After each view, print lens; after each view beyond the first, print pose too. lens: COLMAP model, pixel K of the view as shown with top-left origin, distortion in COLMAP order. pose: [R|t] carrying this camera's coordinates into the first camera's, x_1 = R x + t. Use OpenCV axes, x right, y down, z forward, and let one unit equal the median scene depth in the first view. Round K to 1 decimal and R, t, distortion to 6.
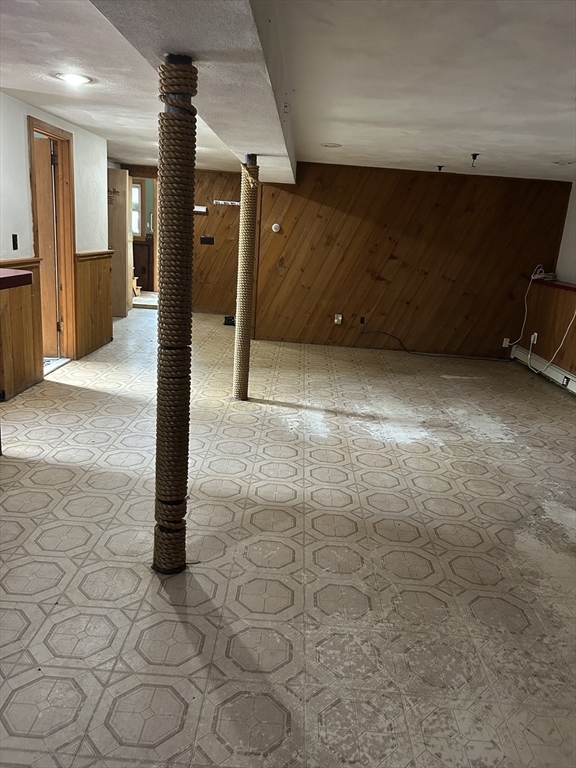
lens RADIAL K [[577.6, 0, 288.0], [0, 577.6, 384.0], [0, 0, 1]] dist [0.053394, -0.061255]
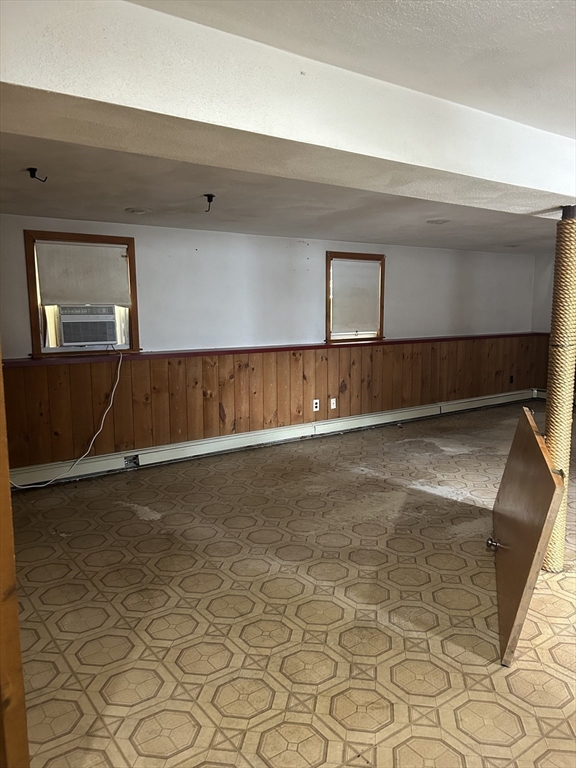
lens RADIAL K [[579.8, 0, 287.5], [0, 579.8, 387.2], [0, 0, 1]] dist [0.053079, -0.057340]
pose [[-0.613117, -0.176370, 0.770053, -0.497382], [0.161980, 0.925983, 0.341053, -0.581108], [-0.773208, 0.333839, -0.539168, 2.018258]]
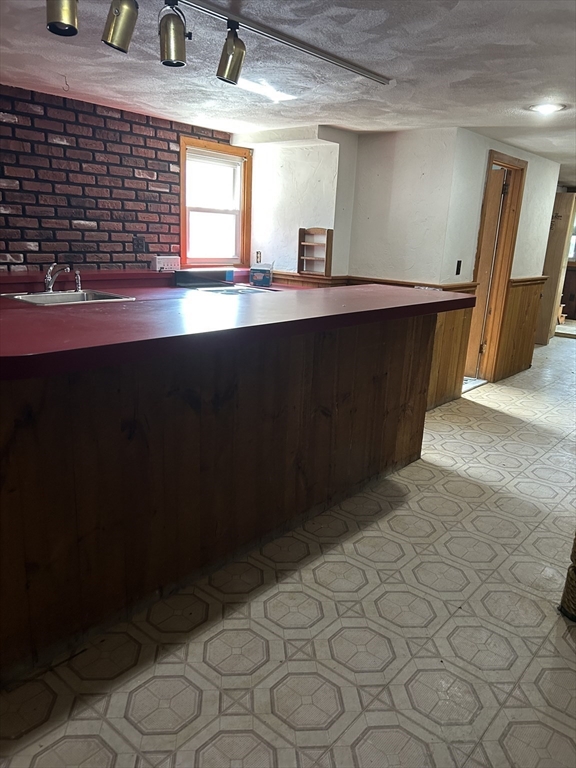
lens RADIAL K [[579.8, 0, 287.5], [0, 579.8, 387.2], [0, 0, 1]] dist [0.053079, -0.057340]
pose [[0.781342, 0.134148, -0.609515, -0.031874], [-0.156615, 0.987521, 0.016578, 0.008864], [0.604132, 0.082506, 0.792601, -0.038046]]
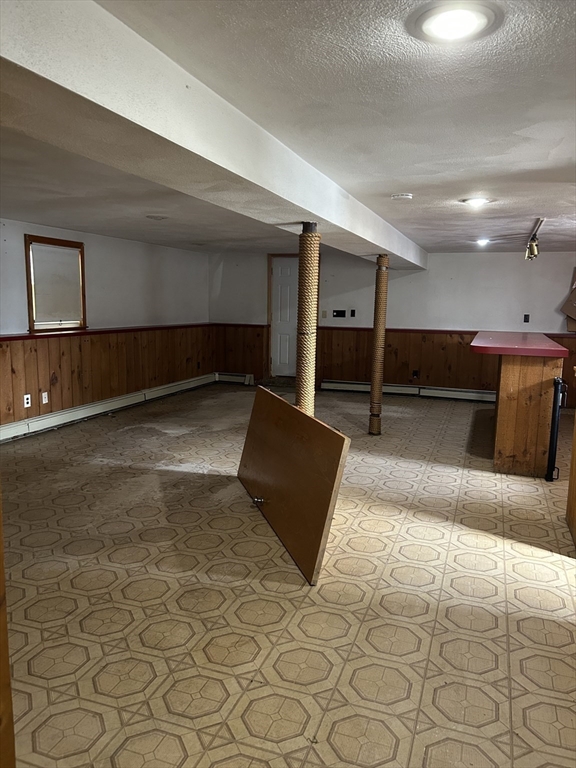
lens RADIAL K [[579.8, 0, 287.5], [0, 579.8, 387.2], [0, 0, 1]] dist [0.053079, -0.057340]
pose [[-0.948887, -0.134476, 0.285533, -0.364296], [-0.008026, 0.914676, 0.404109, -0.619487], [-0.315513, 0.381162, -0.869003, 2.198383]]
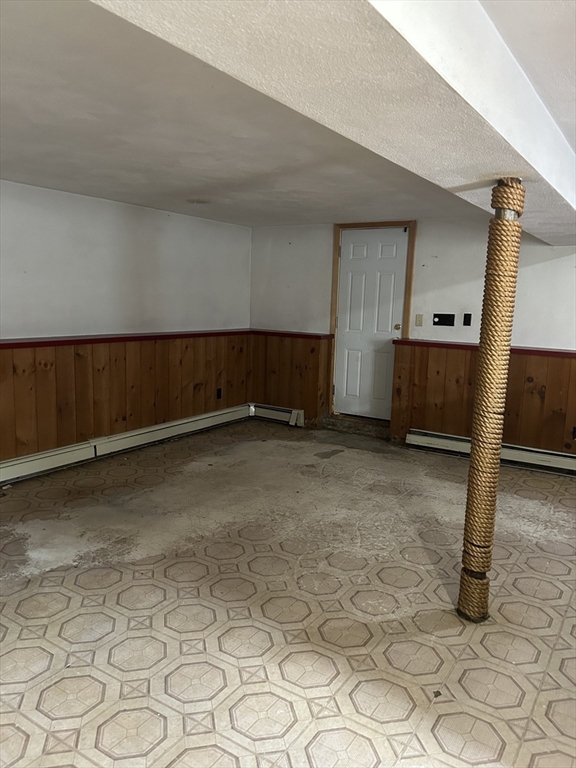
lens RADIAL K [[577.3, 0, 289.4], [0, 577.3, 376.2], [0, 0, 1]] dist [0.060245, -0.055440]
pose [[-0.848094, -0.168862, 0.502217, -0.257526], [0.044615, 0.921730, 0.385258, -0.358009], [-0.527964, 0.349142, -0.774180, 1.245006]]
